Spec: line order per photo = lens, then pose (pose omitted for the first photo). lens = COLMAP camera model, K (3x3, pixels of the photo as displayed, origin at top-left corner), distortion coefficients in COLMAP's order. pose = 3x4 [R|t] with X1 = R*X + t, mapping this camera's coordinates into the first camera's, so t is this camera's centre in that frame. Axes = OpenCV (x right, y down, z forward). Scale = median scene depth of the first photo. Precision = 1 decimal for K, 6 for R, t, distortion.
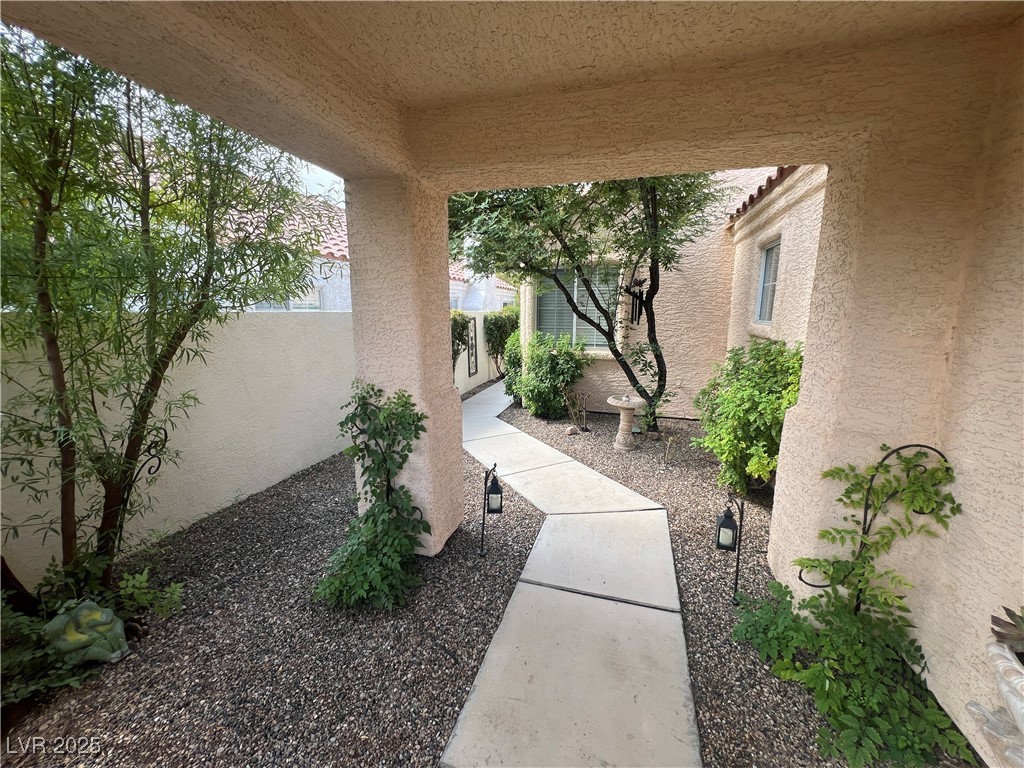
lens RADIAL K [[412.3, 0, 513.8], [0, 412.3, 384.5], [0, 0, 1]] dist [0.000718, -0.000081]
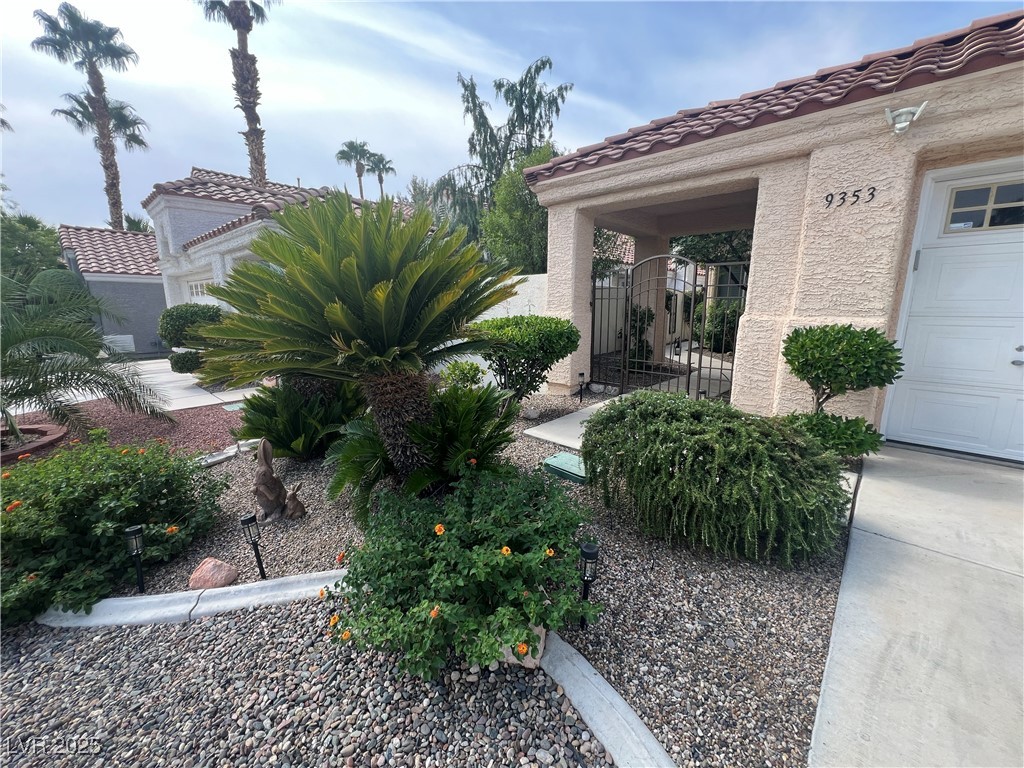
lens RADIAL K [[412.3, 0, 513.1], [0, 412.3, 387.1], [0, 0, 1]] dist [0.000718, -0.000081]
pose [[0.896691, 0.085224, -0.434377, 0.082734], [-0.073318, 0.996332, 0.044126, 0.219782], [0.436544, -0.007720, 0.899650, -0.870391]]
